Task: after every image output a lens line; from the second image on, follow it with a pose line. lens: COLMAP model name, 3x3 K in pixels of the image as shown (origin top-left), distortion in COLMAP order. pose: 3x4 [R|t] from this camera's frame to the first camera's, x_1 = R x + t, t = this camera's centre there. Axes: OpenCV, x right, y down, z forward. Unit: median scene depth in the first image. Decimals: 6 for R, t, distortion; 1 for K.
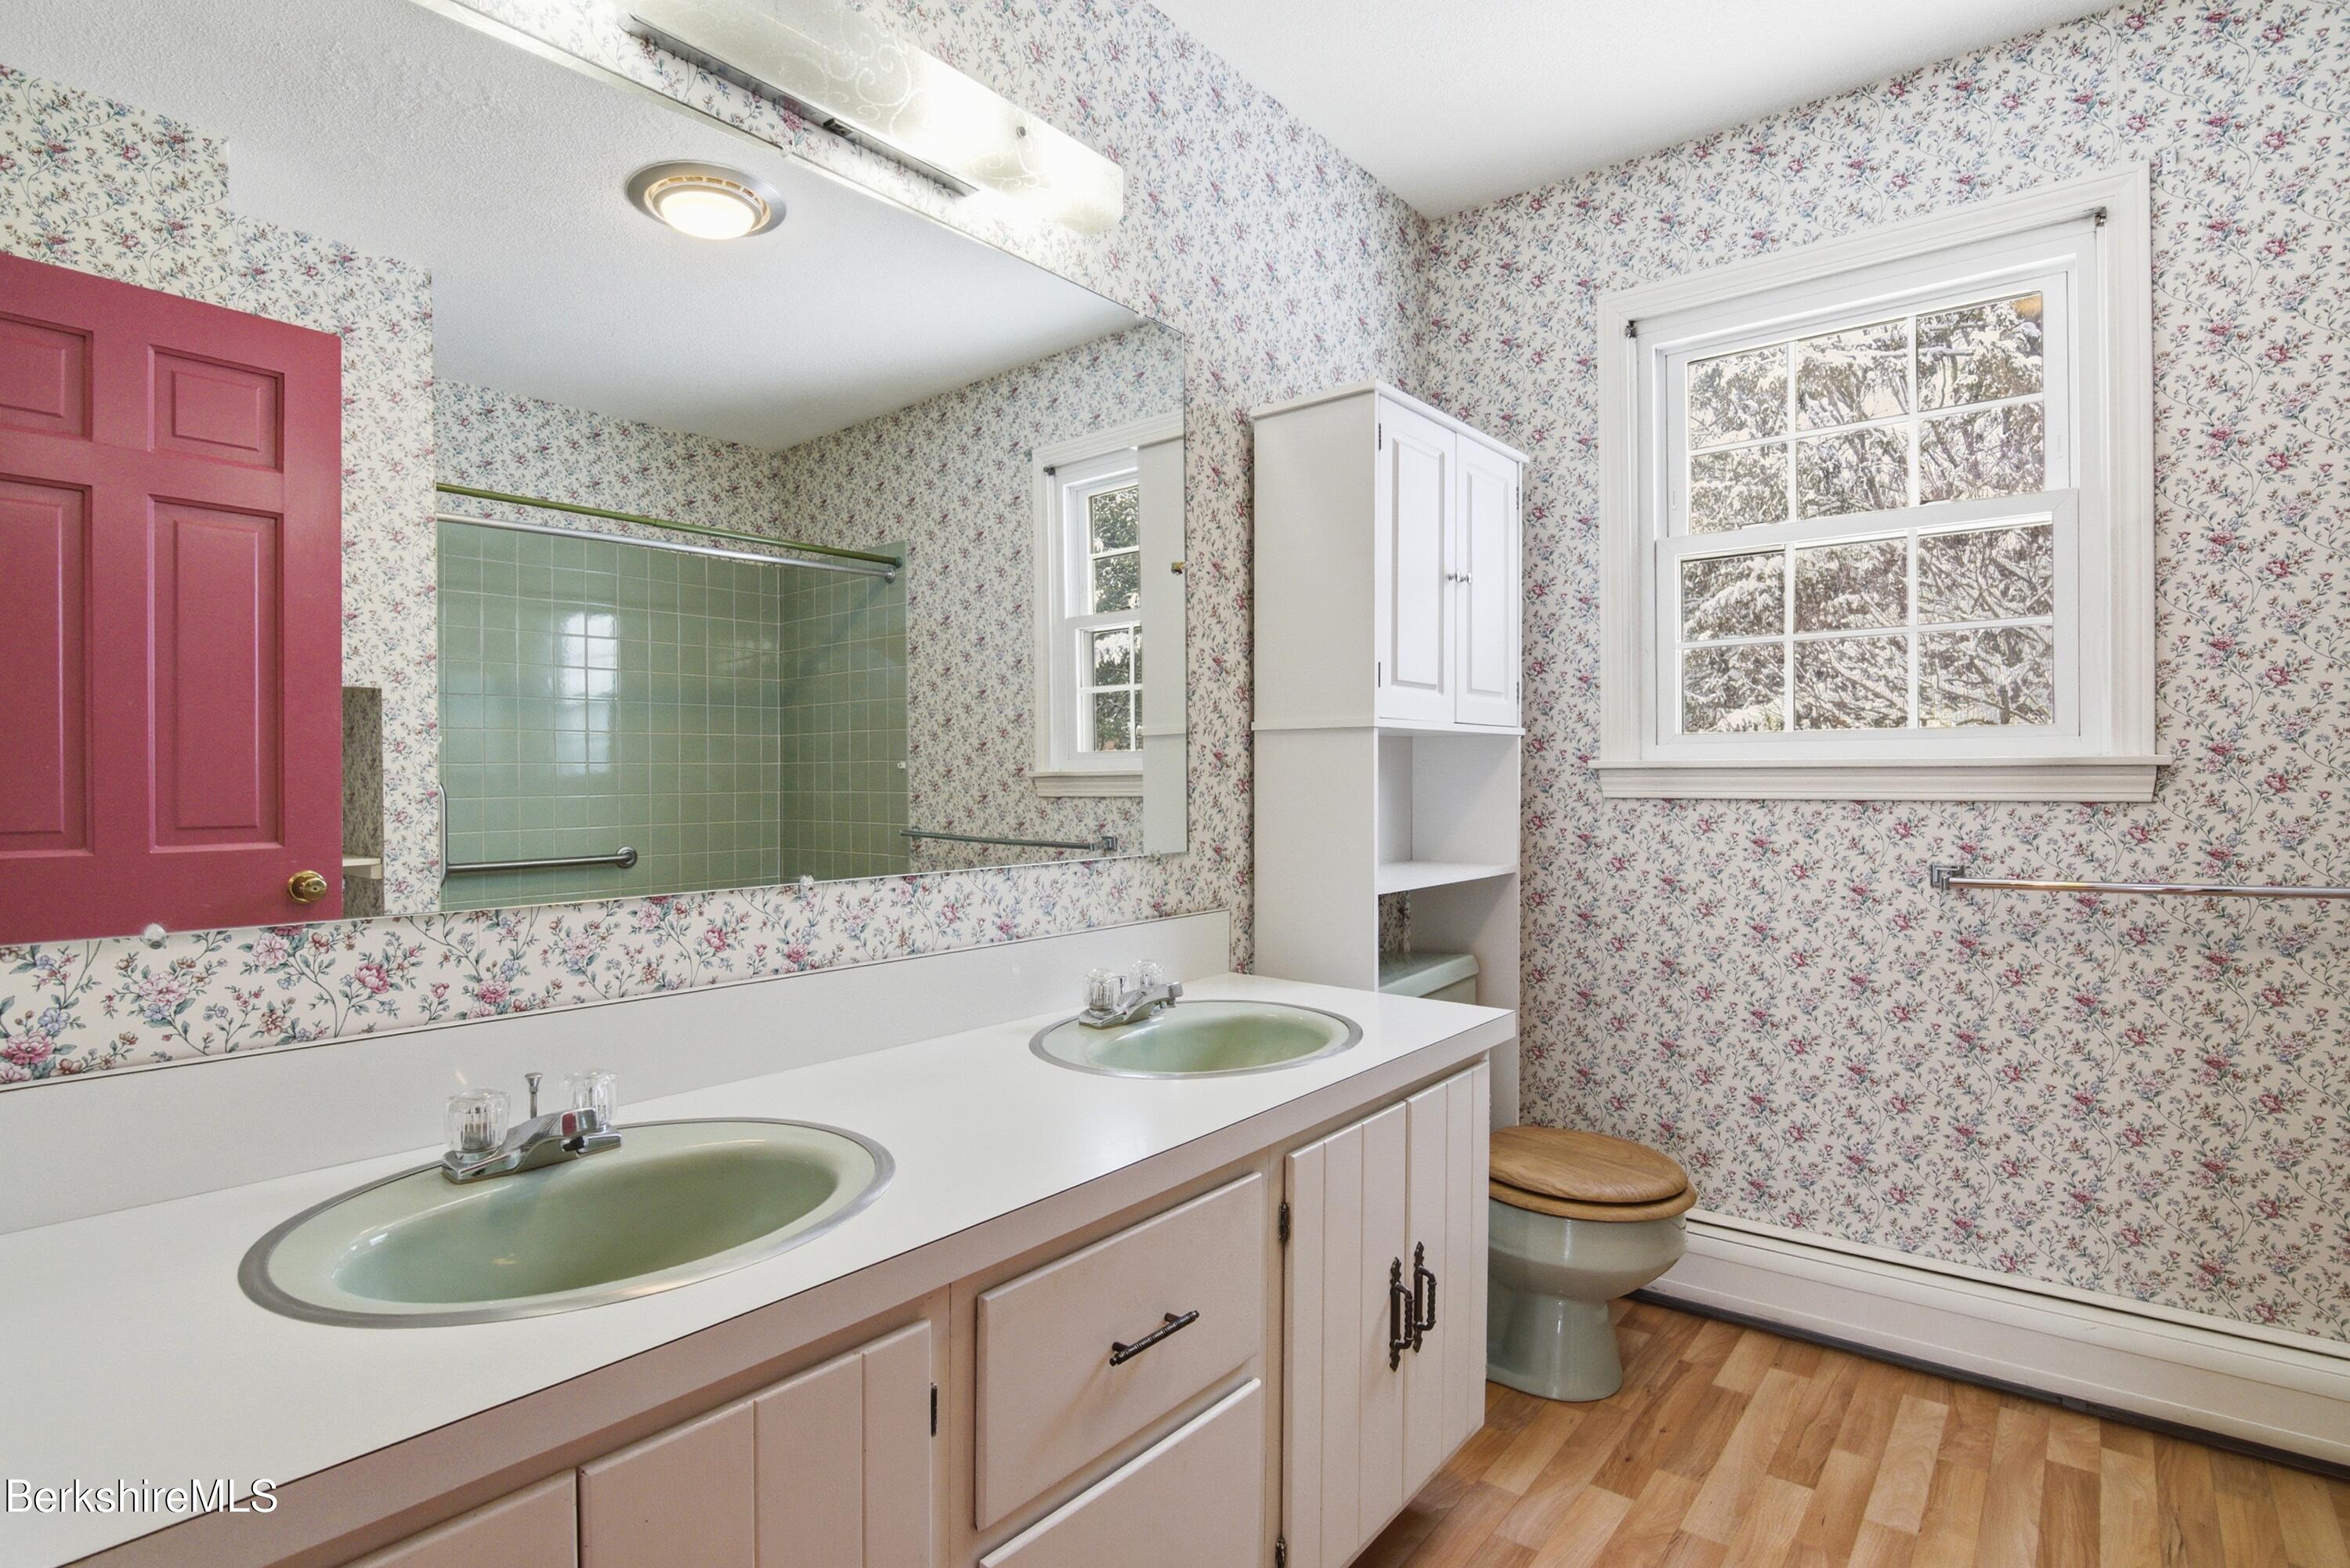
lens RADIAL K [[1149.3, 0, 1167.6], [0, 1149.3, 786.0], [0, 0, 1]] dist [-0.018261, -0.004010]
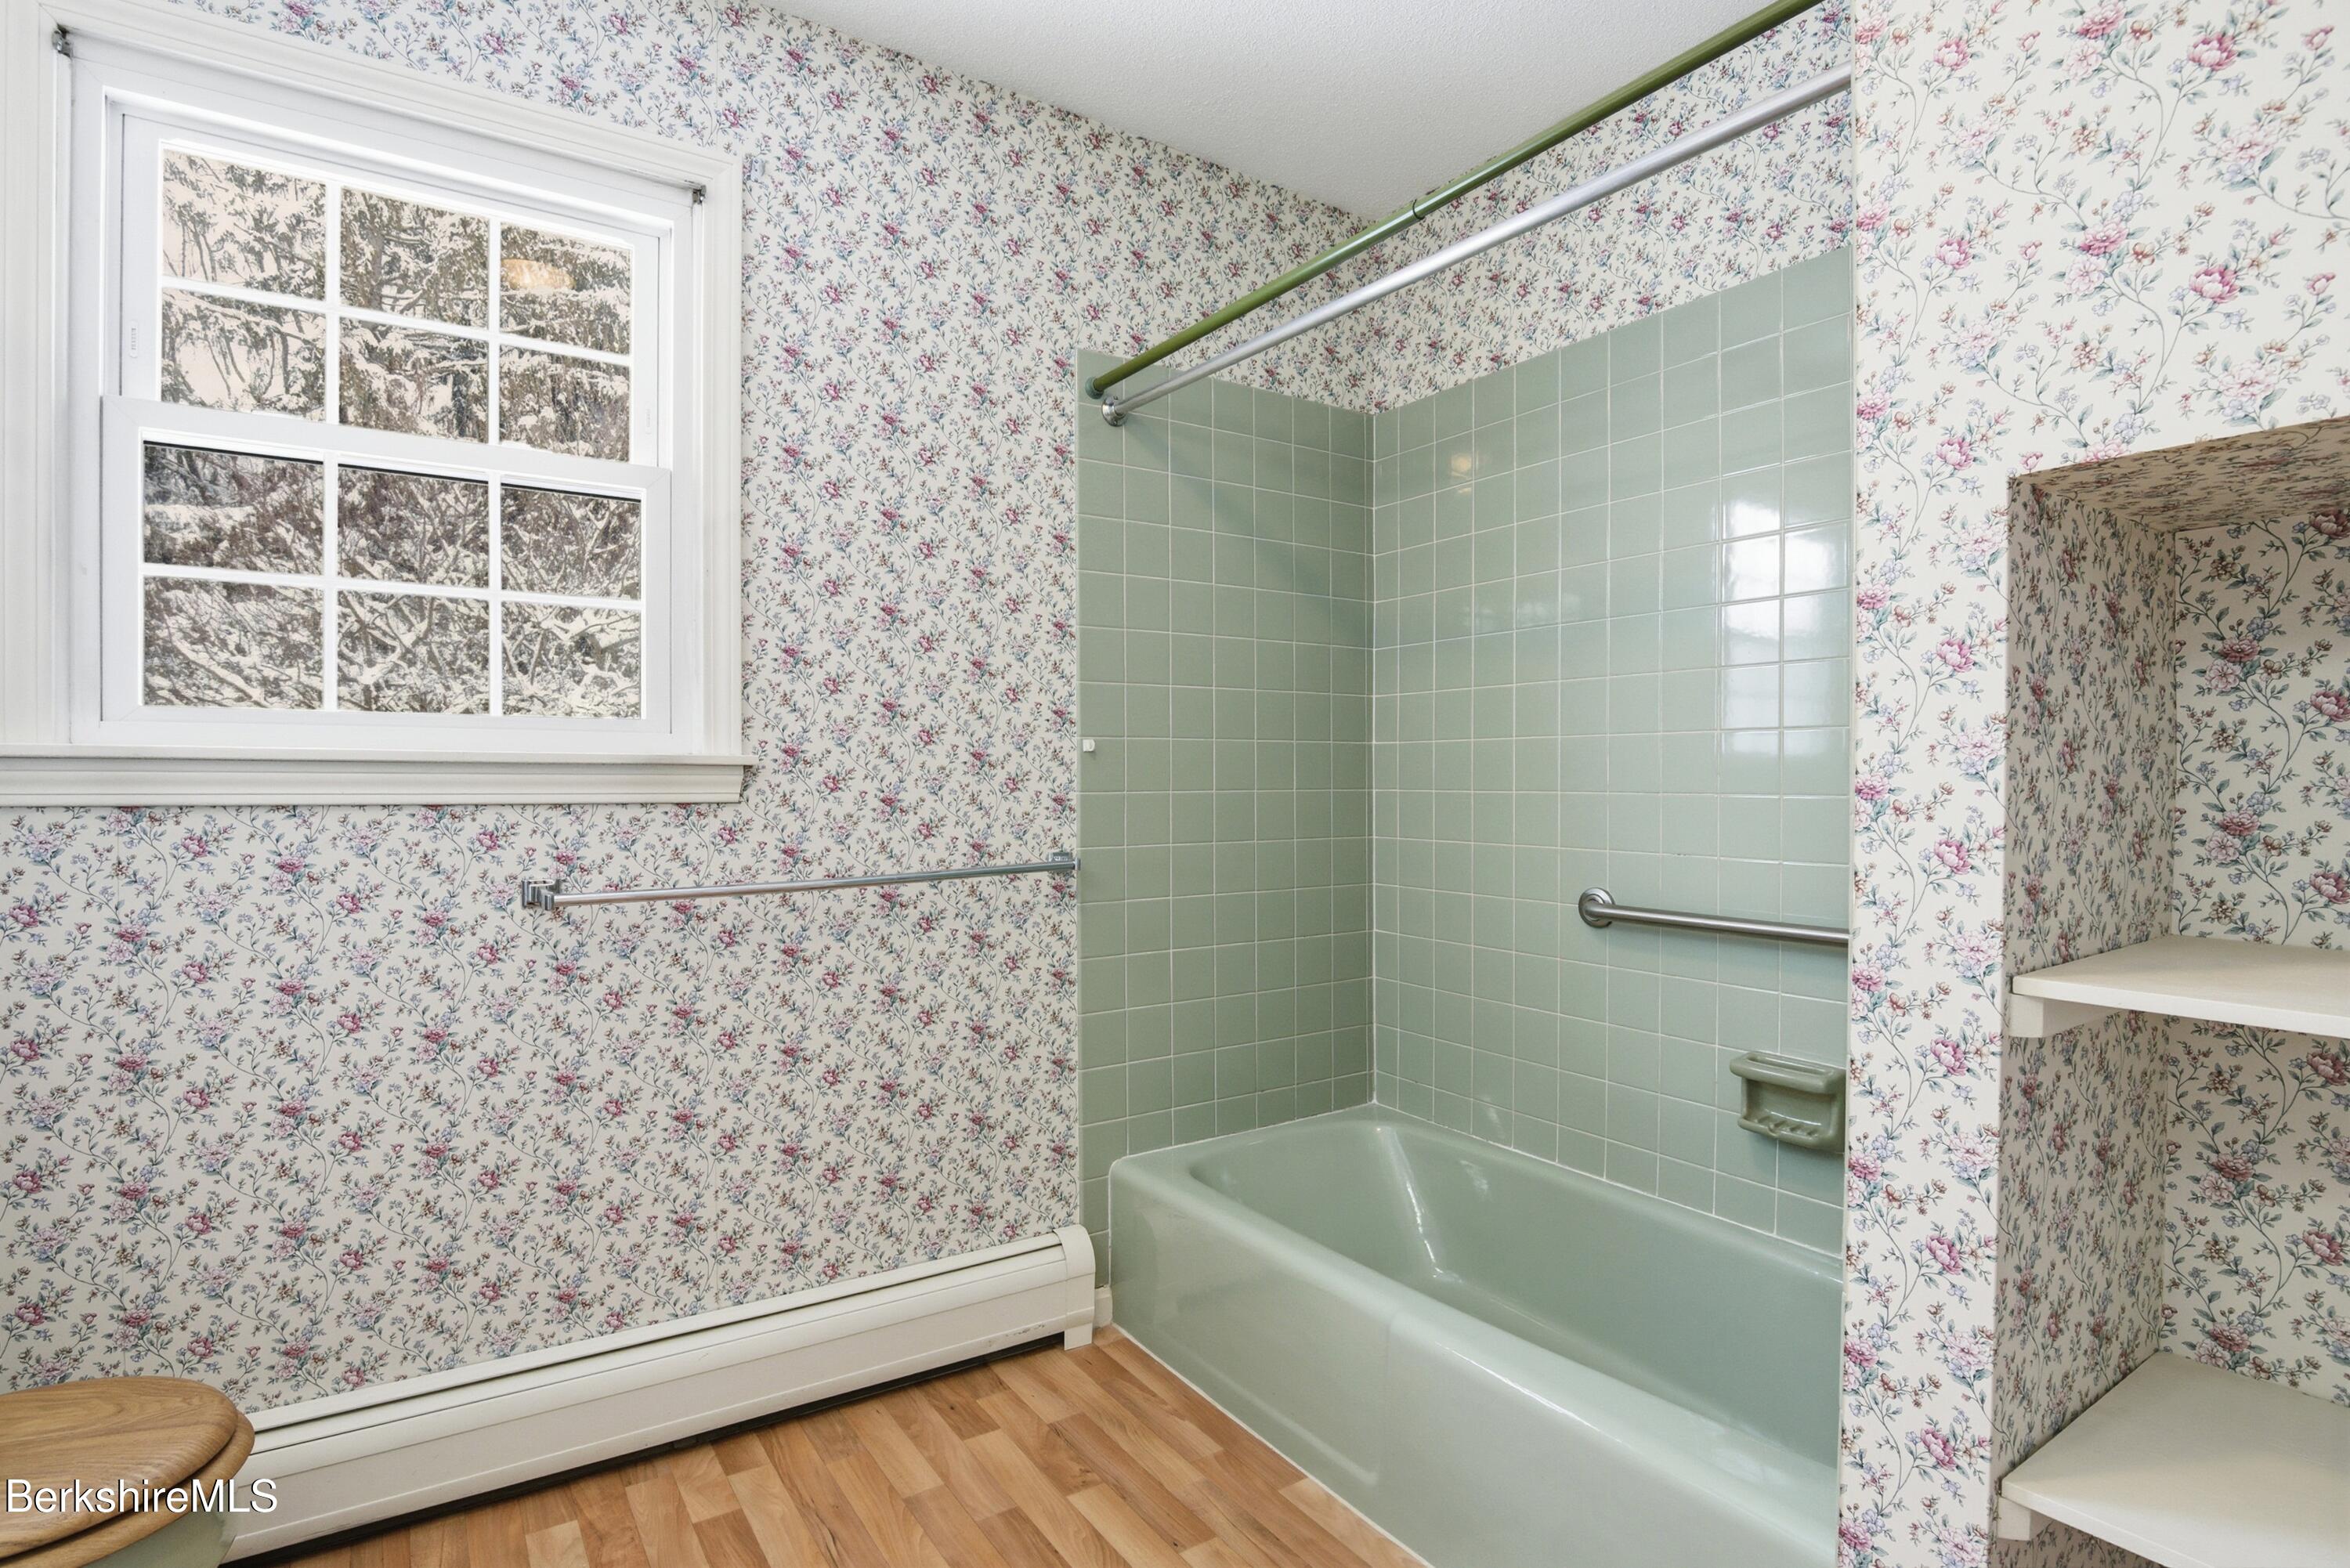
lens RADIAL K [[1149.3, 0, 1159.2], [0, 1149.3, 797.1], [0, 0, 1]] dist [-0.018261, -0.004010]
pose [[0.306203, -0.005647, 0.951950, 0.020709], [0.001619, 0.999984, 0.005412, 0.004227], [-0.951965, -0.000116, 0.306207, 0.316940]]
